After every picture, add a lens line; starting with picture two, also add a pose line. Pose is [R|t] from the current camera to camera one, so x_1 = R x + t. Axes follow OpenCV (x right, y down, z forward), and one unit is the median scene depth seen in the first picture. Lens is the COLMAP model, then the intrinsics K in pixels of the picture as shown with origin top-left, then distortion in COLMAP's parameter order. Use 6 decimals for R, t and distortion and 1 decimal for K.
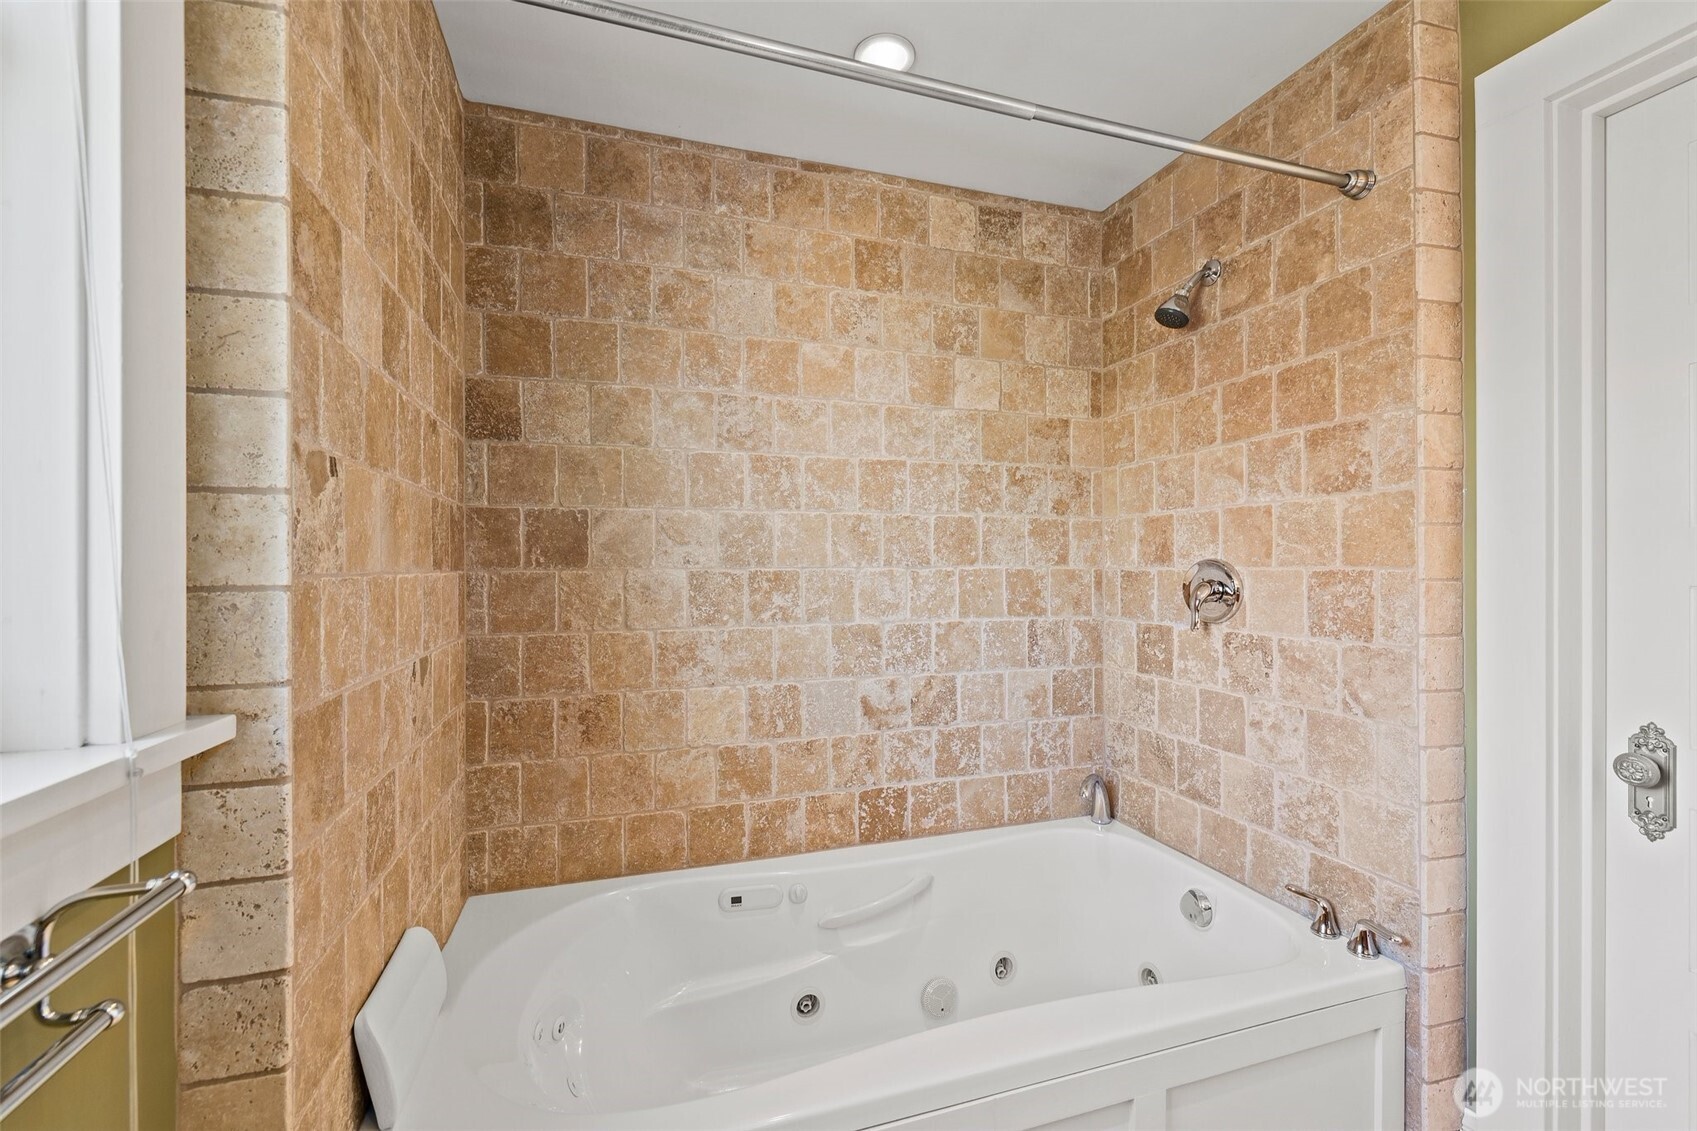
lens RADIAL K [[714.7, 0, 845.0], [0, 714.7, 565.6], [0, 0, 1]] dist [0.001064, 0.000033]
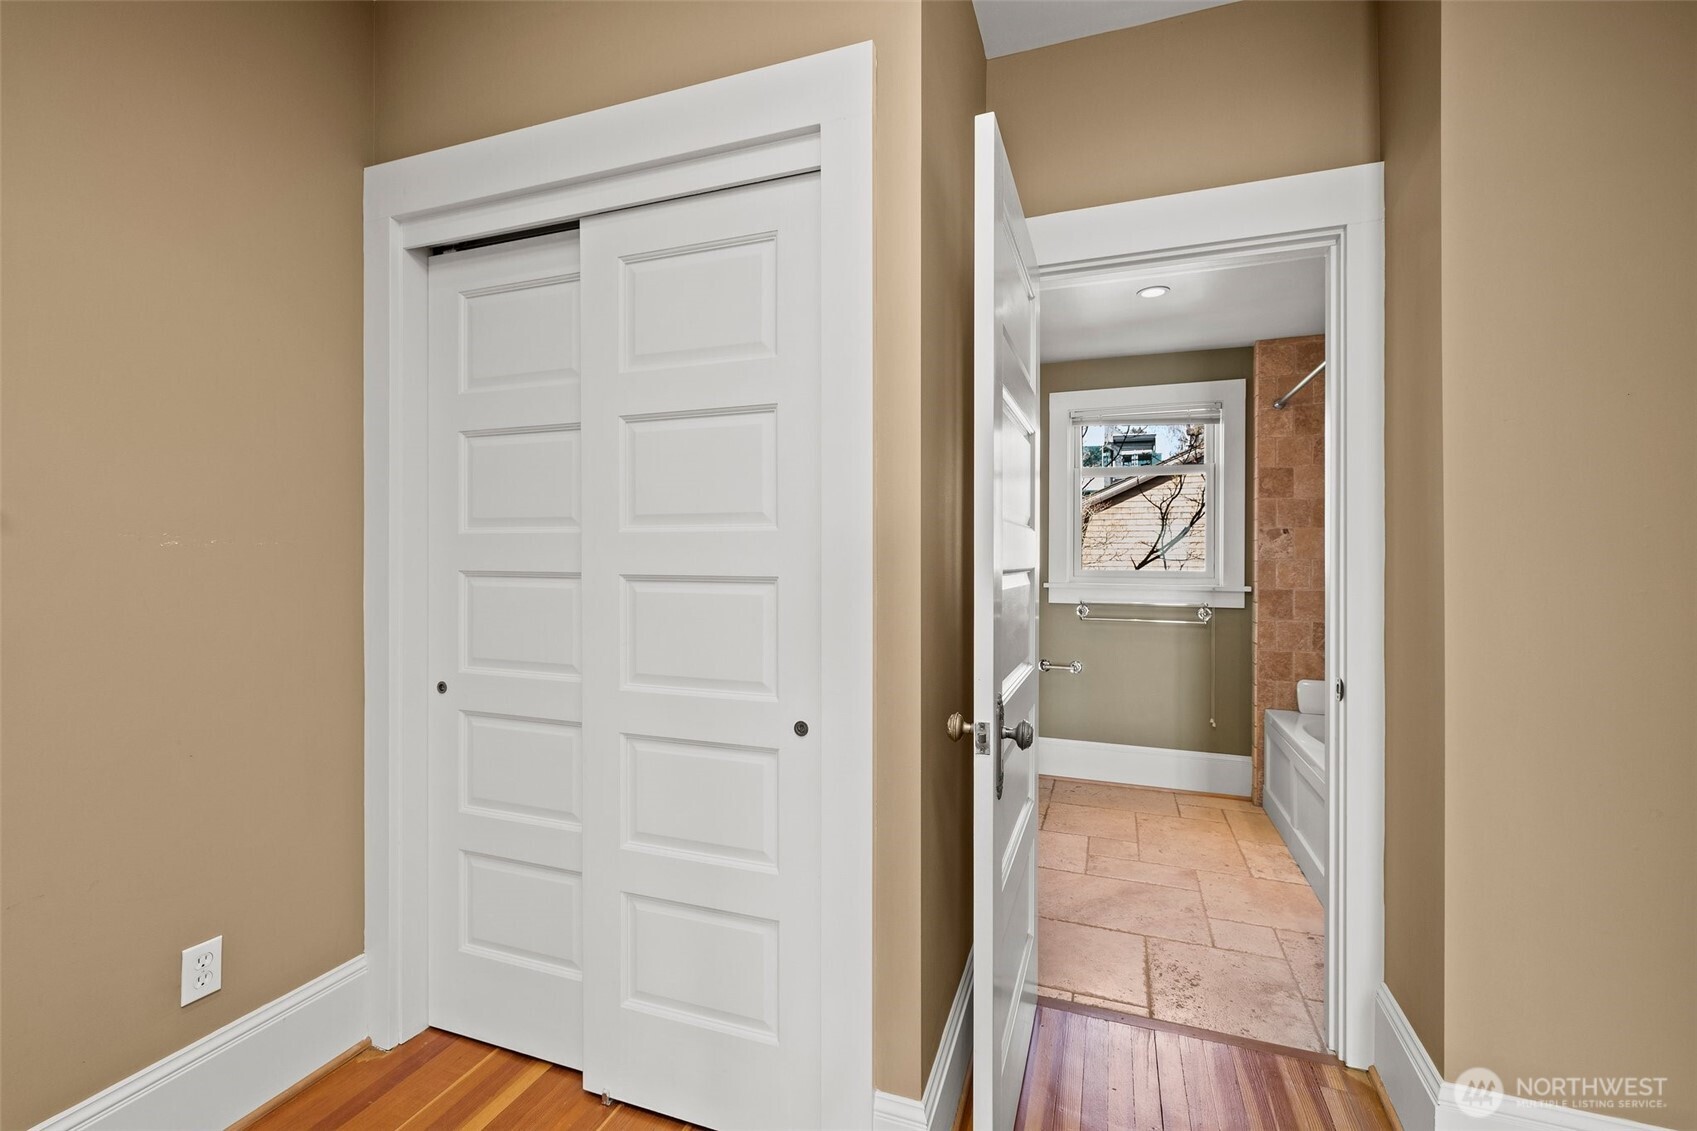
lens RADIAL K [[714.7, 0, 854.7], [0, 714.7, 558.4], [0, 0, 1]] dist [0.001064, 0.000033]
pose [[-0.614440, 0.004507, -0.788951, 1.857862], [0.000993, 0.999987, 0.004939, -0.005118], [0.788963, 0.002251, -0.614436, 0.744235]]
